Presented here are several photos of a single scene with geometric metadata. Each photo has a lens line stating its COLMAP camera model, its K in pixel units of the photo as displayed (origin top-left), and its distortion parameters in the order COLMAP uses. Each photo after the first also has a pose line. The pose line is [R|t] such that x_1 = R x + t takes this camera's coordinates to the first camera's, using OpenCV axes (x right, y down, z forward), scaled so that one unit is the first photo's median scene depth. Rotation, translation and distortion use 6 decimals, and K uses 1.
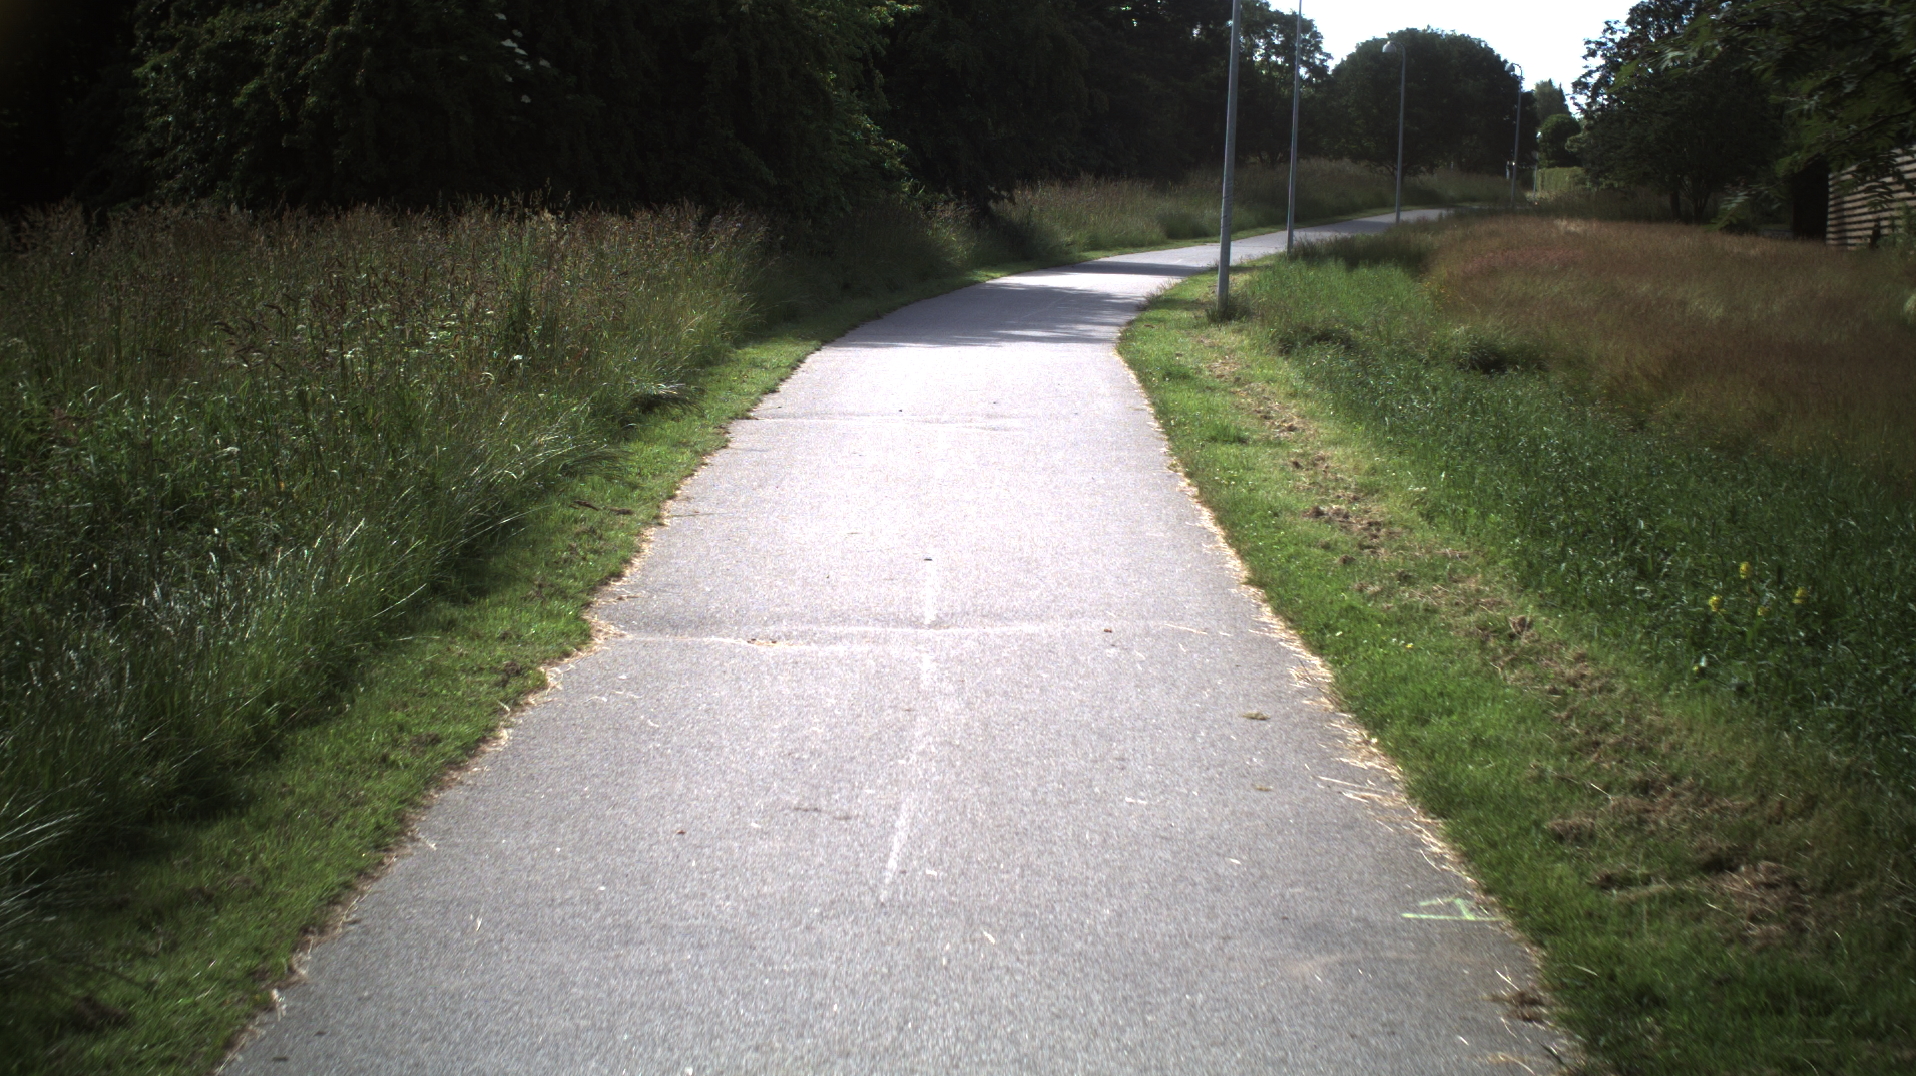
lens RADIAL K [[2592.0, 0, 958.0], [0, 2592.0, 538.0], [0, 0, 1]] dist [-0.296607, 0.349951]
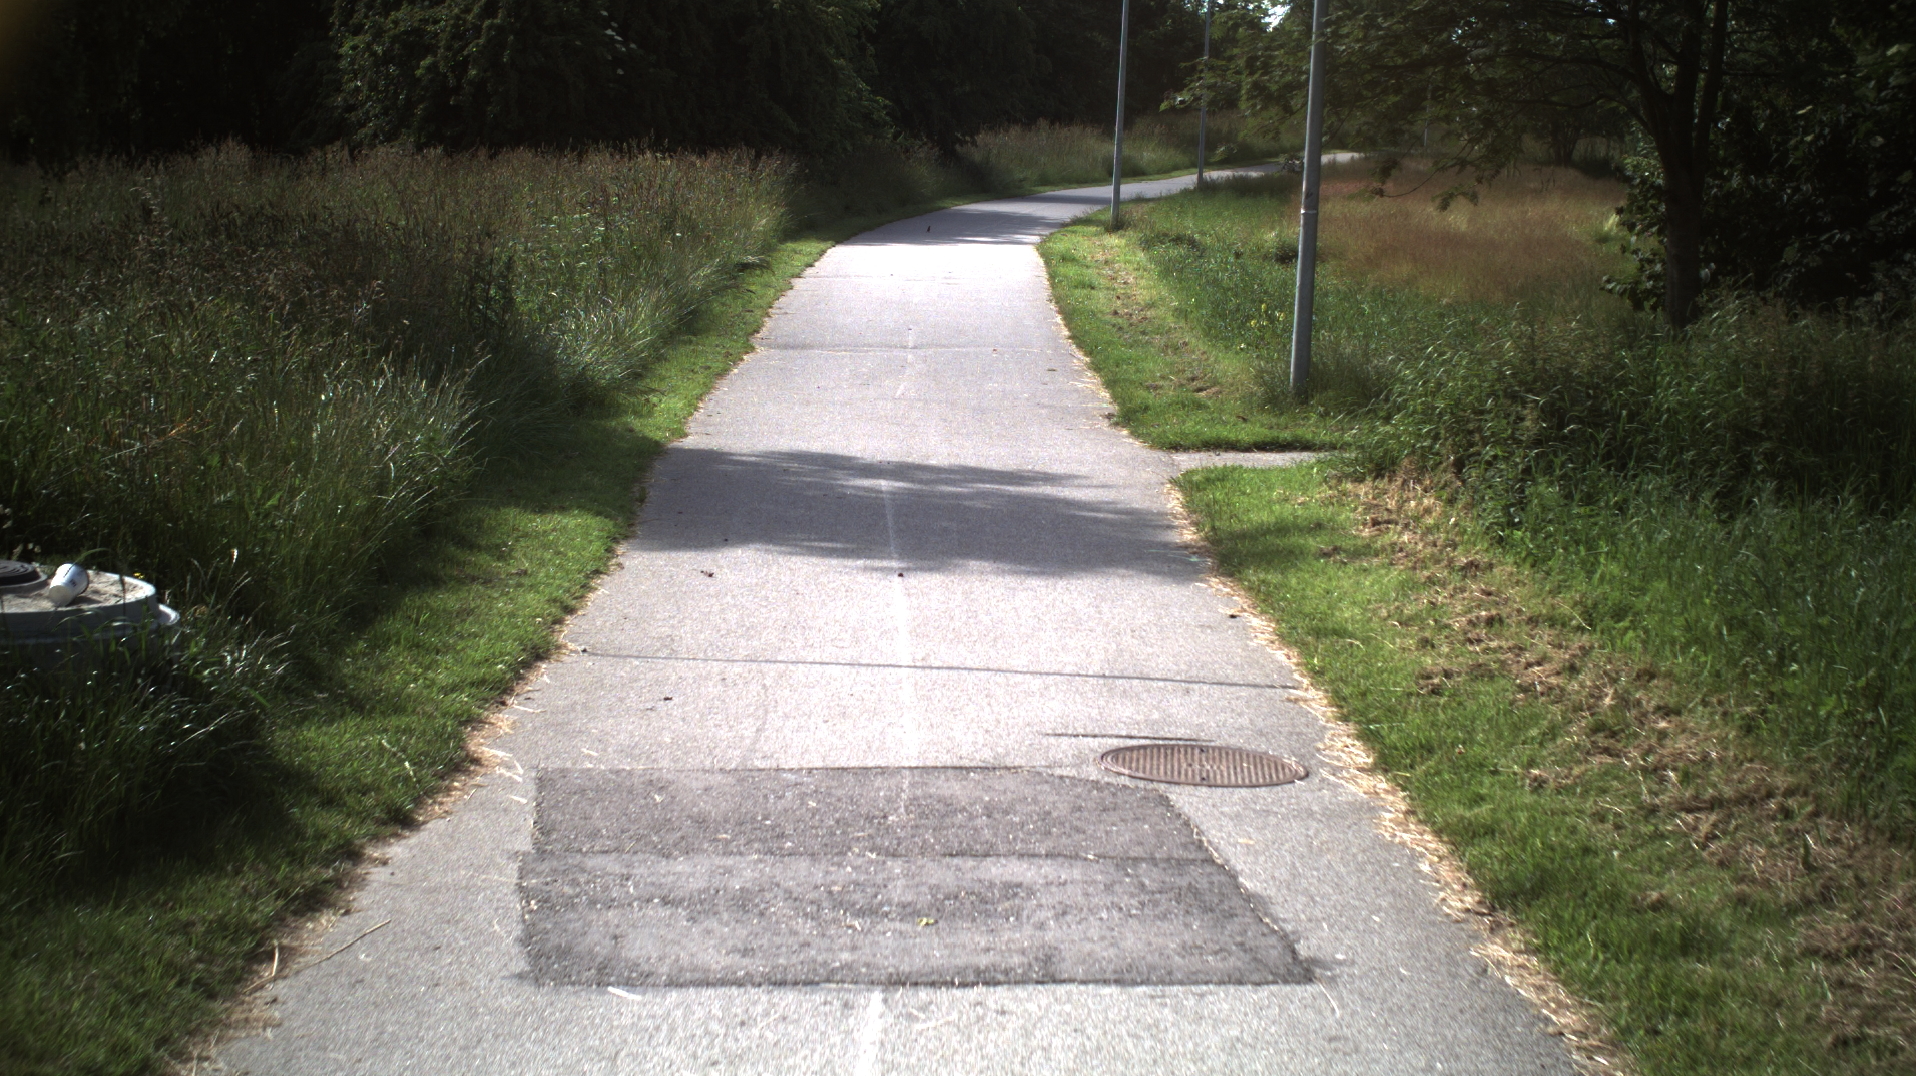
lens RADIAL K [[2592.0, 0, 958.0], [0, 2592.0, 538.0], [0, 0, 1]] dist [-0.296607, 0.349951]
pose [[0.999944, 0.003105, 0.010086, 0.002757], [-0.003335, 0.999734, 0.022814, 0.058726], [-0.010012, -0.022847, 0.999689, -0.470228]]
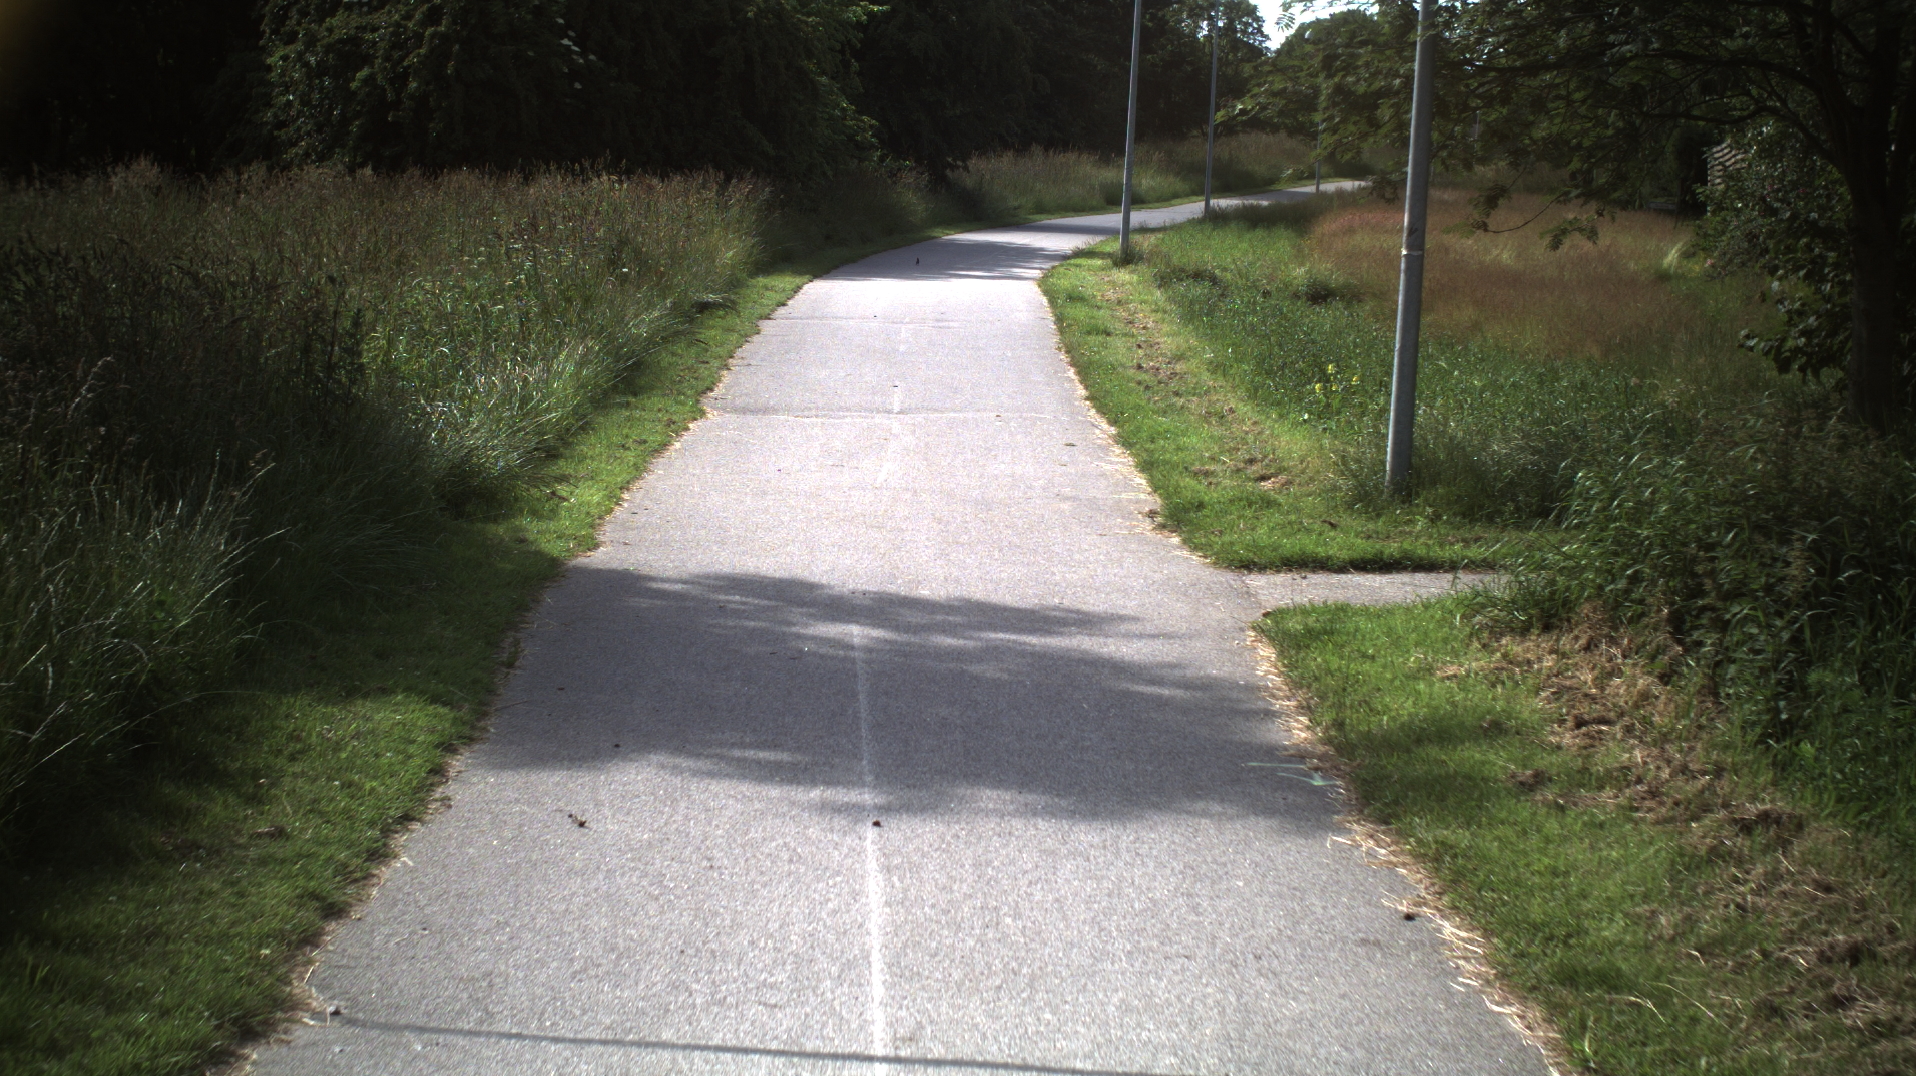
lens RADIAL K [[2592.0, 0, 958.0], [0, 2592.0, 538.0], [0, 0, 1]] dist [-0.296607, 0.349951]
pose [[0.999846, 0.008444, 0.015411, 0.001781], [-0.008634, 0.999887, 0.012326, 0.040412], [-0.015305, -0.012457, 0.999805, -0.313989]]
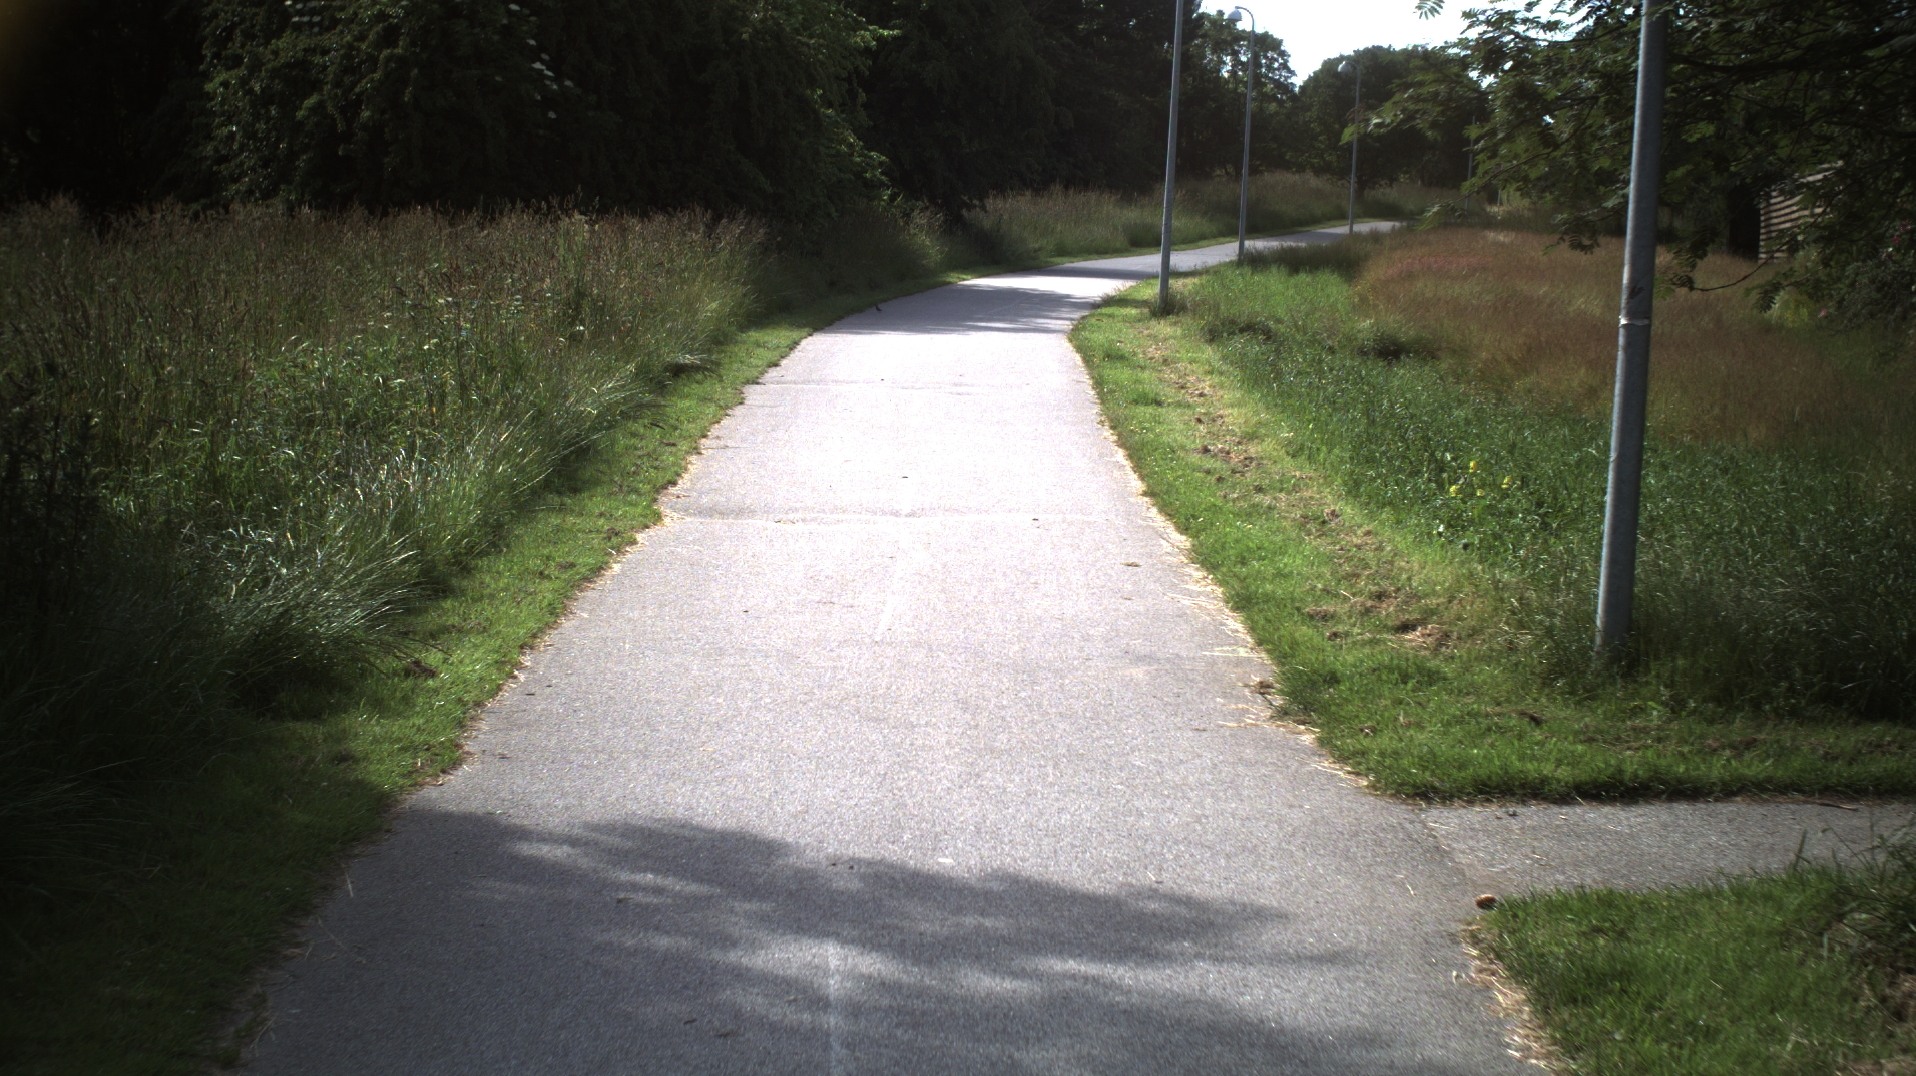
lens RADIAL K [[2592.0, 0, 958.0], [0, 2592.0, 538.0], [0, 0, 1]] dist [-0.296607, 0.349951]
pose [[0.999912, 0.008519, 0.010130, 0.001191], [-0.008484, 0.999958, -0.003499, 0.021146], [-0.010160, 0.003412, 0.999943, -0.157122]]
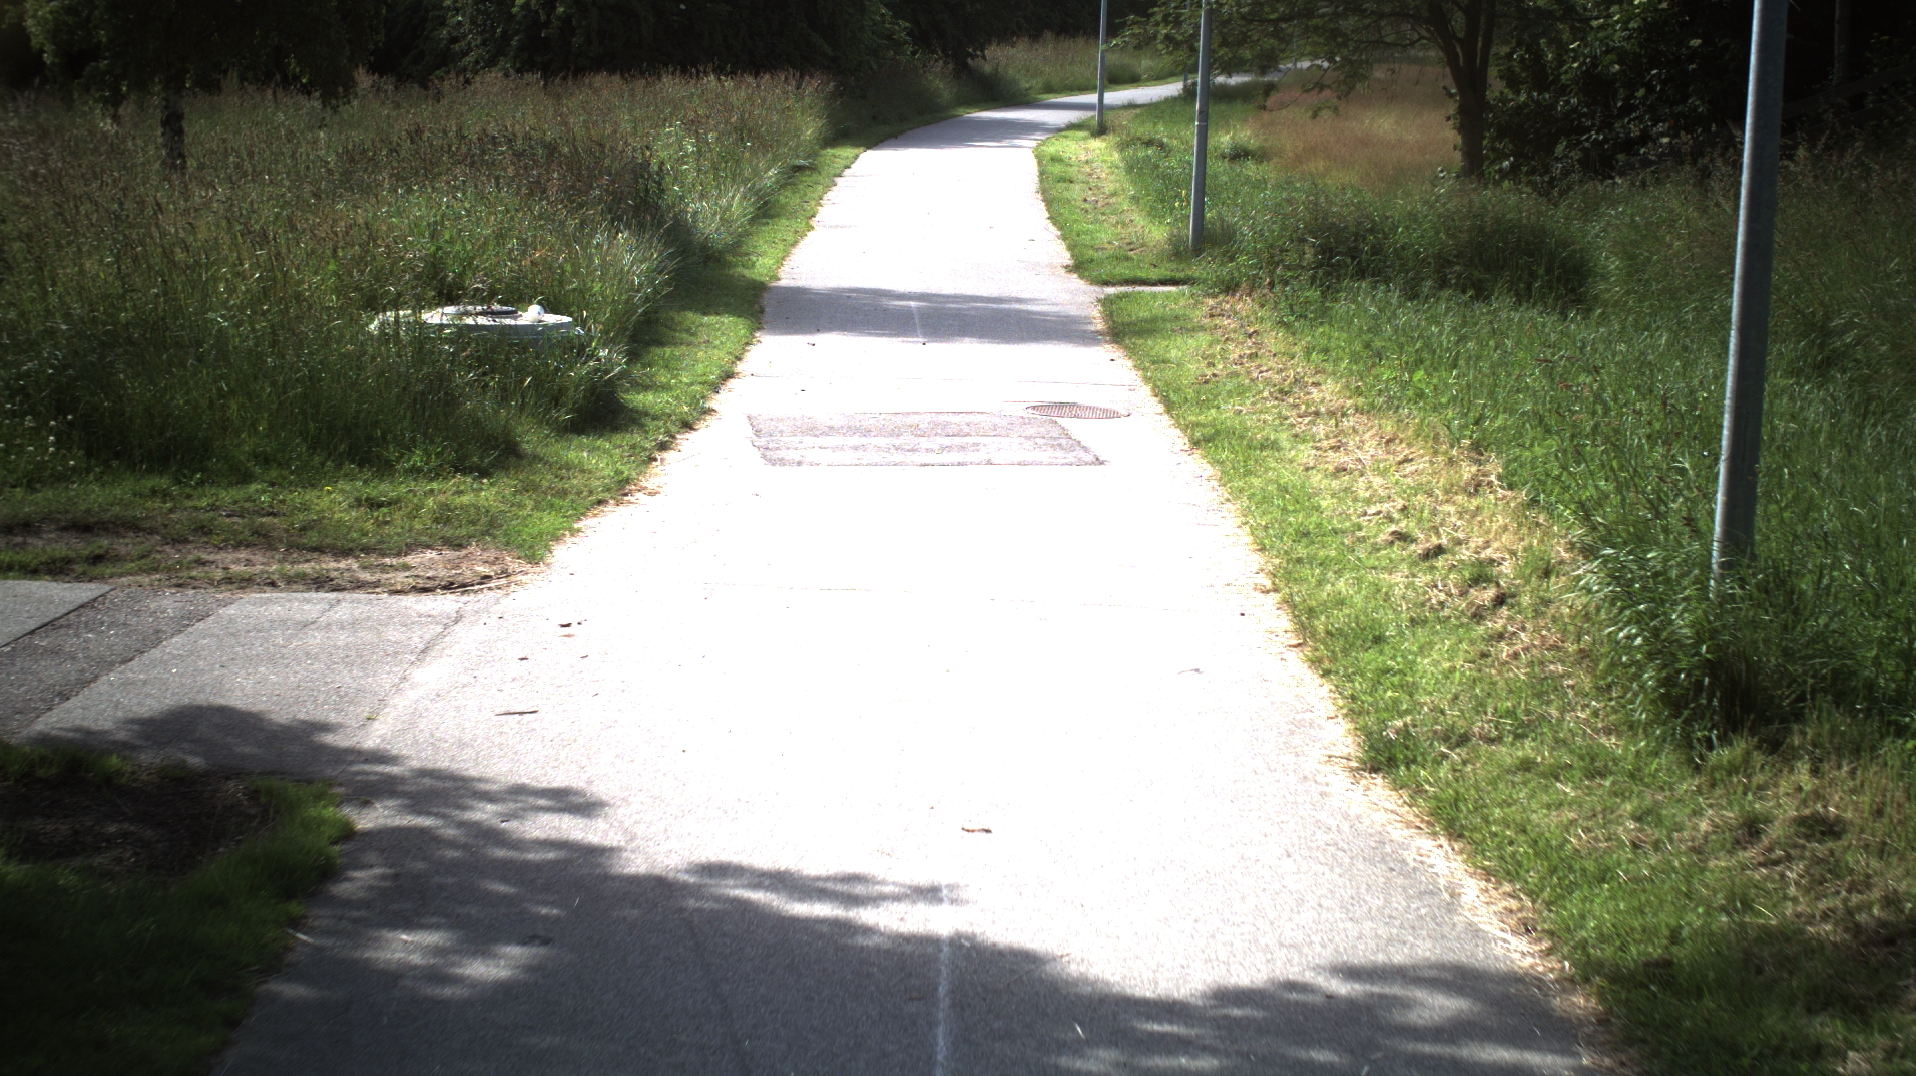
lens RADIAL K [[2592.0, 0, 958.0], [0, 2592.0, 538.0], [0, 0, 1]] dist [-0.296607, 0.349951]
pose [[0.999966, -0.008165, 0.001321, 0.005870], [0.008070, 0.998131, 0.060578, 0.085777], [-0.001813, -0.060565, 0.998163, -0.785056]]
